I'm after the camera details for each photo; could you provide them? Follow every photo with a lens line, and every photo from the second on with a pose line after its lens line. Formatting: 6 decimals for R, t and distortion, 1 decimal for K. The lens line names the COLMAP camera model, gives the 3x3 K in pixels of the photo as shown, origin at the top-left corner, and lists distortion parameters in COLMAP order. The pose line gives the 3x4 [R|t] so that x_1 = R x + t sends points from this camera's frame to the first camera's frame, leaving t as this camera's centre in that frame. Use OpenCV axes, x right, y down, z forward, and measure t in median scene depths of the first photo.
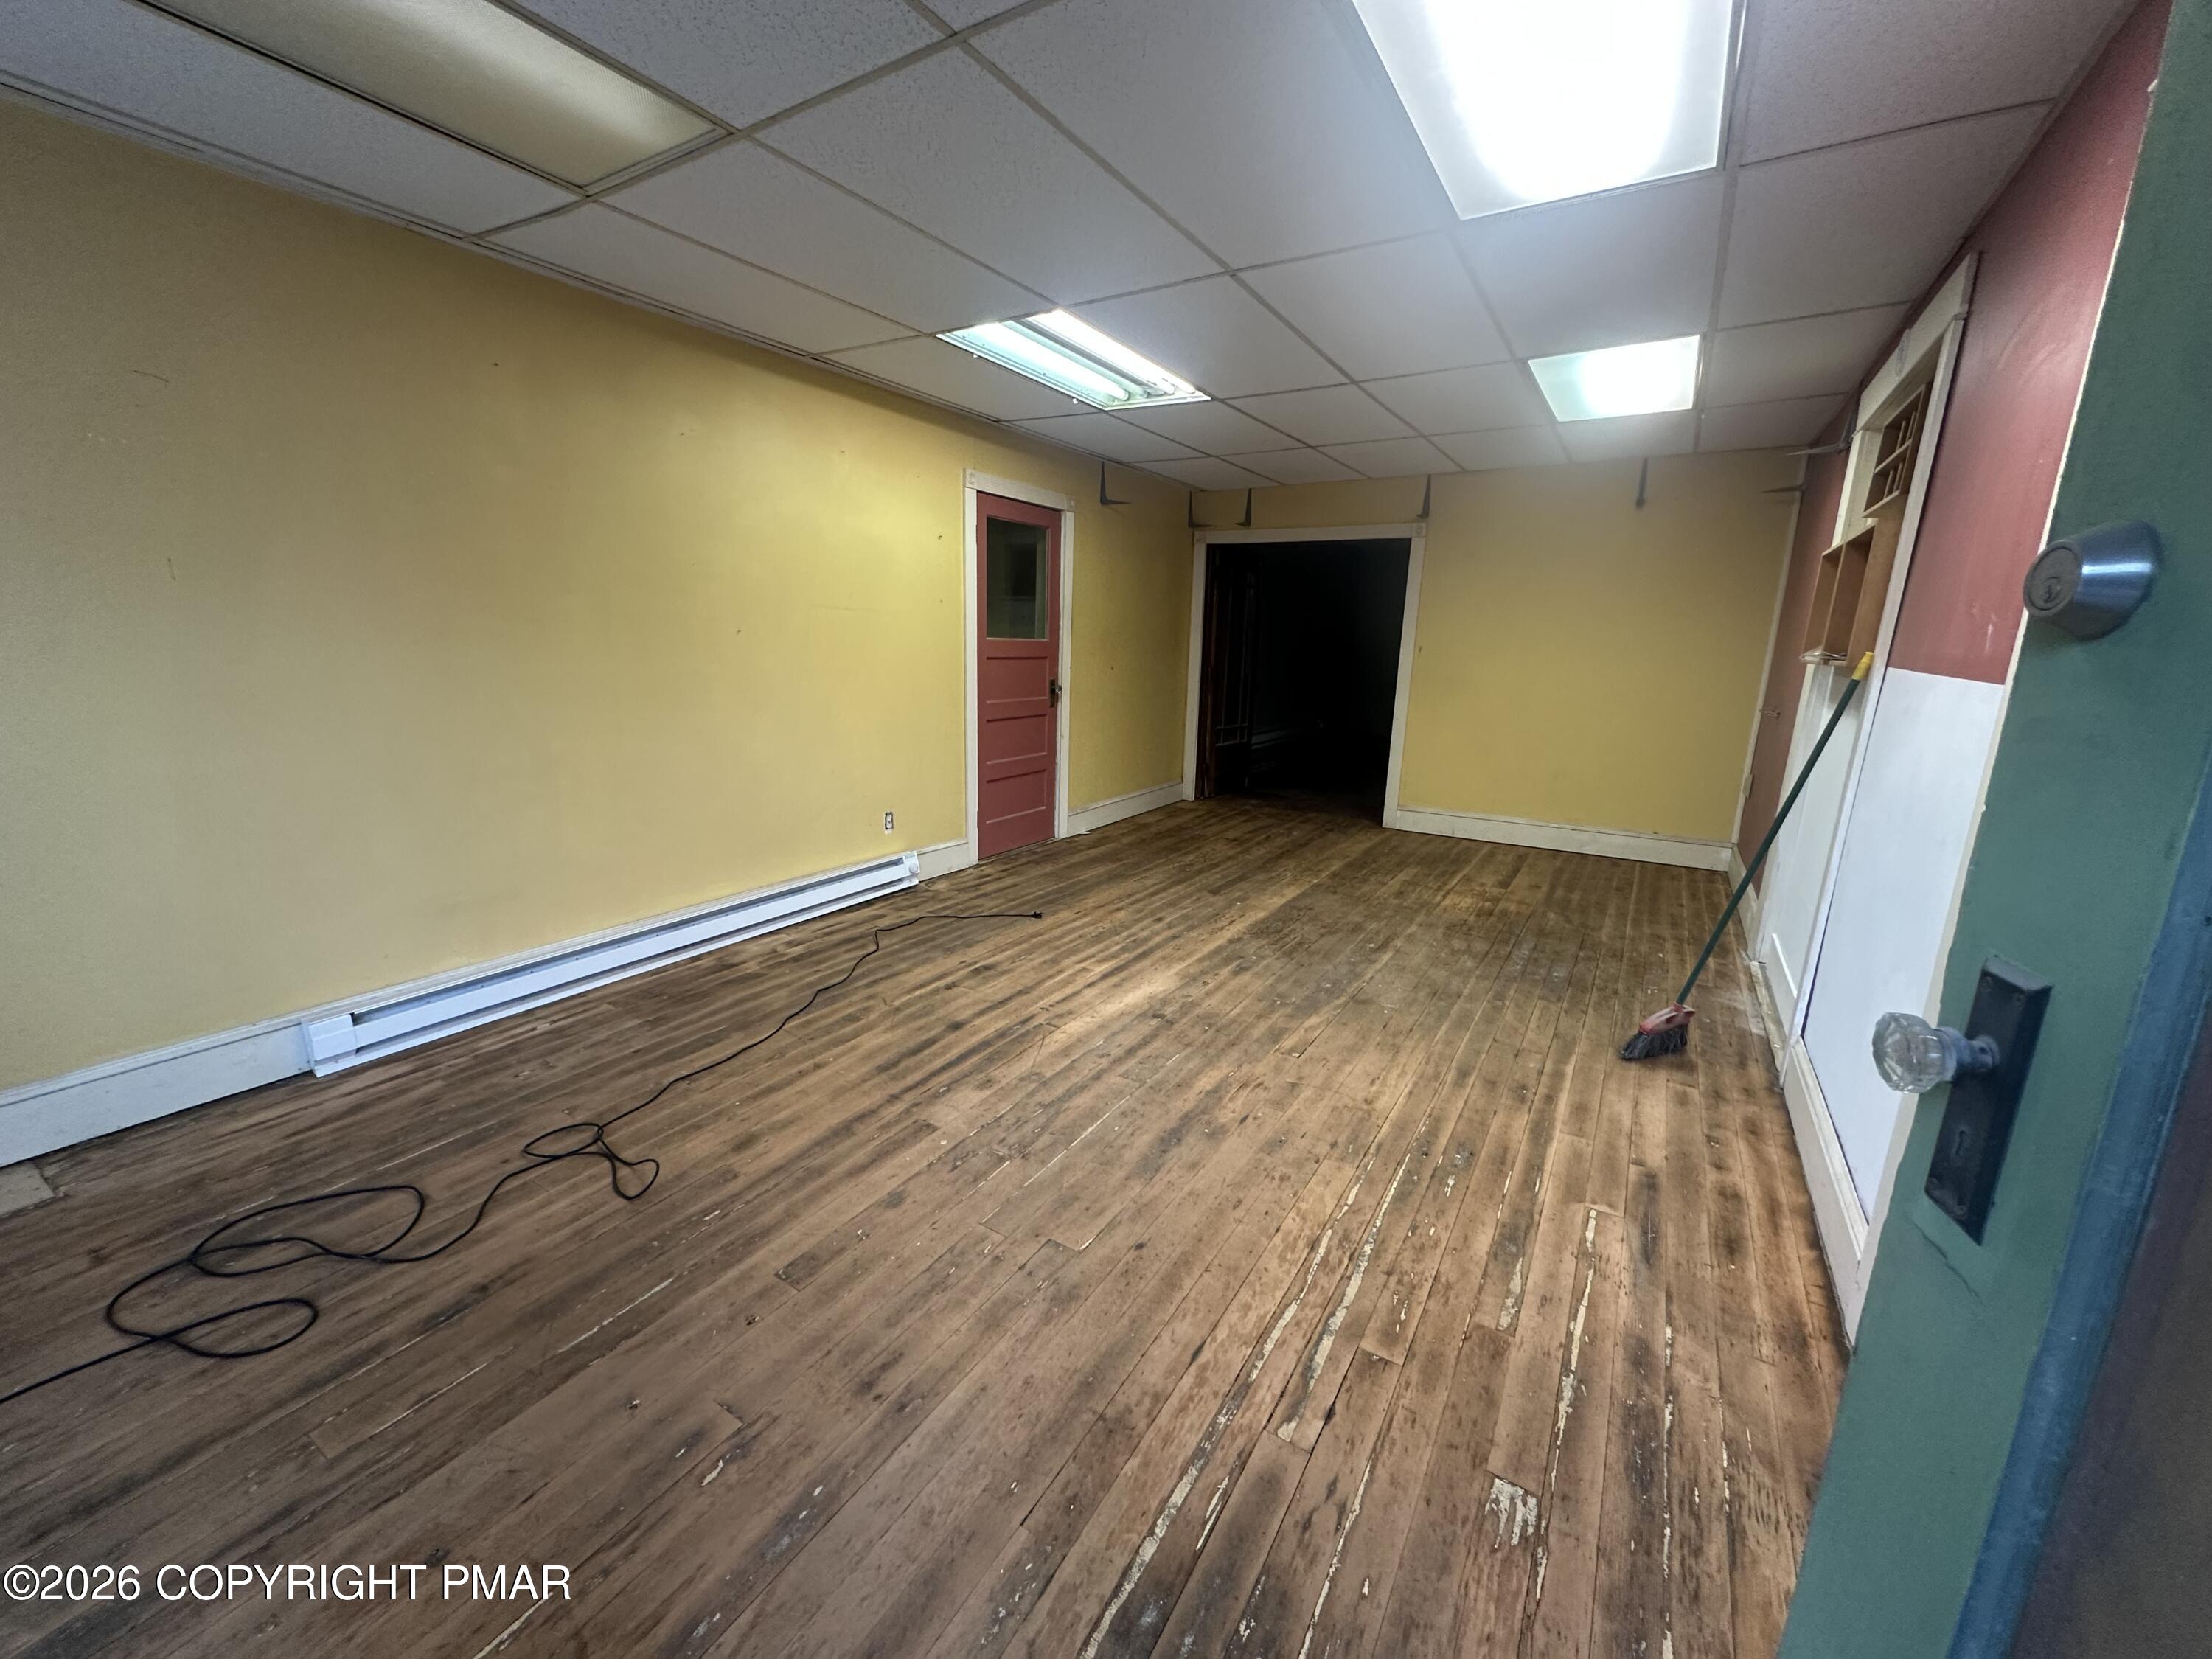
lens RADIAL K [[890.6, 0, 1100.1], [0, 890.6, 834.7], [0, 0, 1]] dist [0.002396, 0.000136]
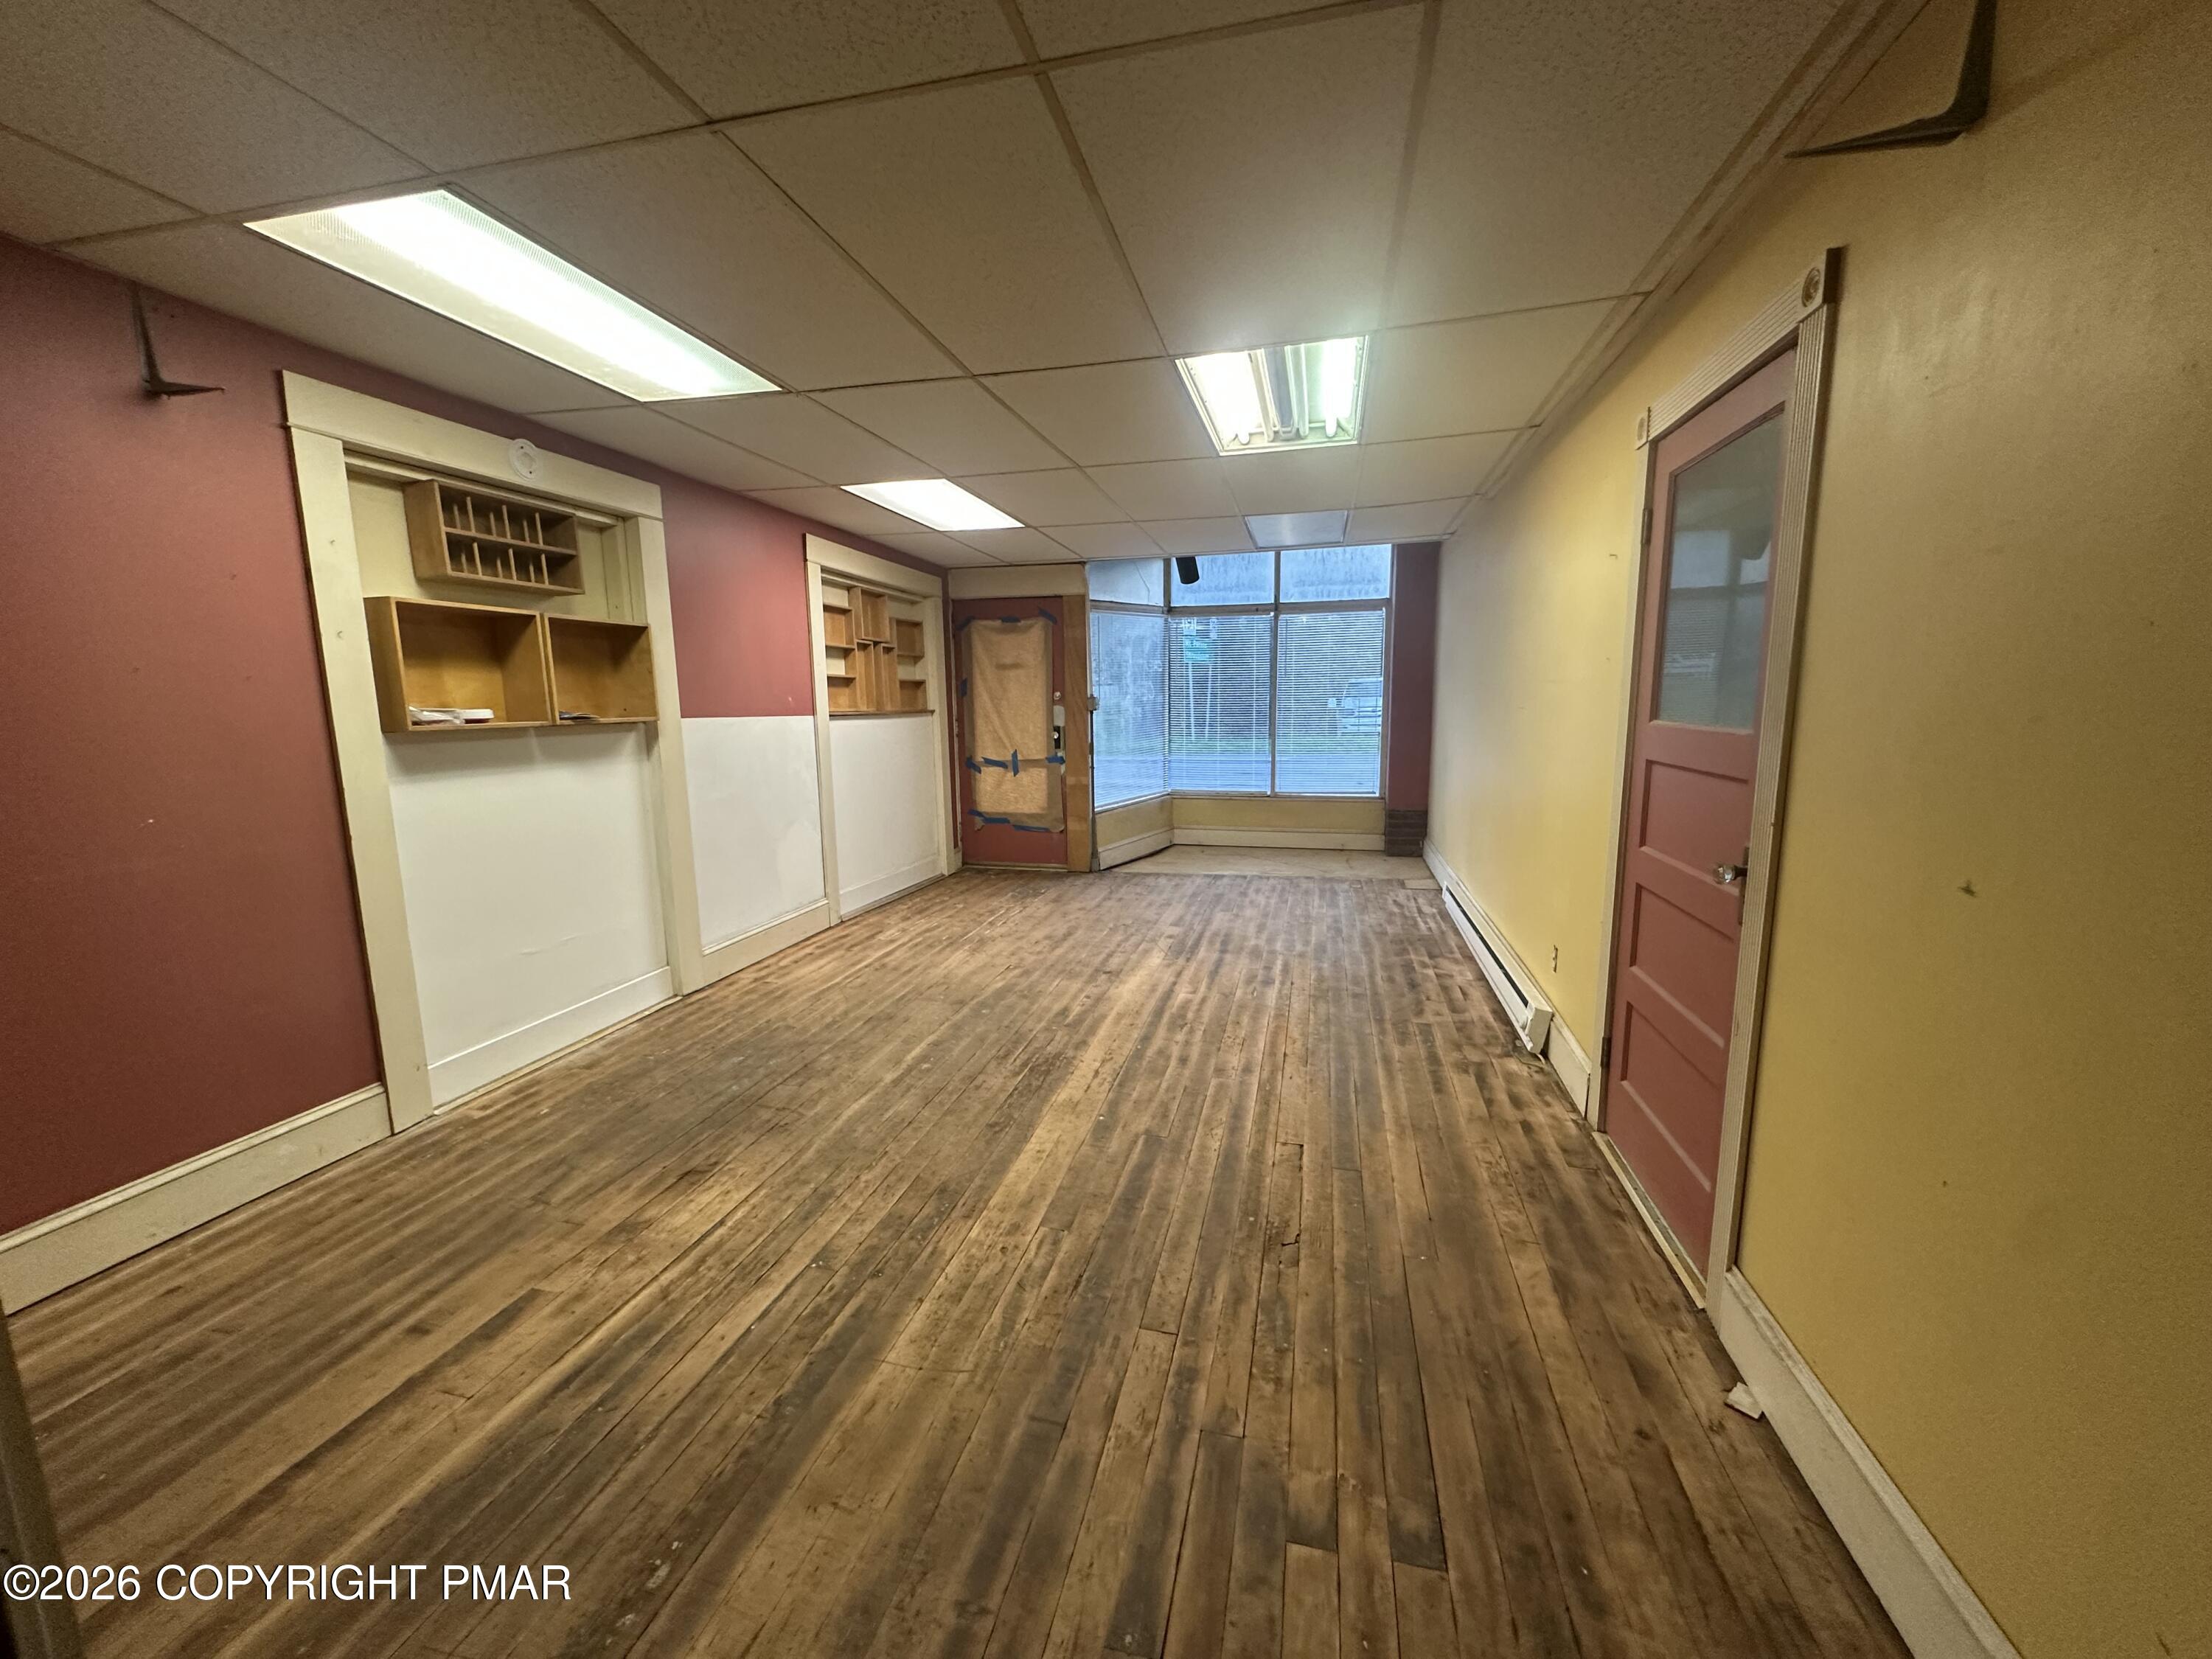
lens RADIAL K [[890.6, 0, 1108.9], [0, 890.6, 835.3], [0, 0, 1]] dist [0.002396, 0.000136]
pose [[-0.947600, 0.033968, -0.317648, 0.445418], [-0.083703, 0.933194, 0.349490, -0.433451], [0.308298, 0.357765, -0.881451, 1.912852]]
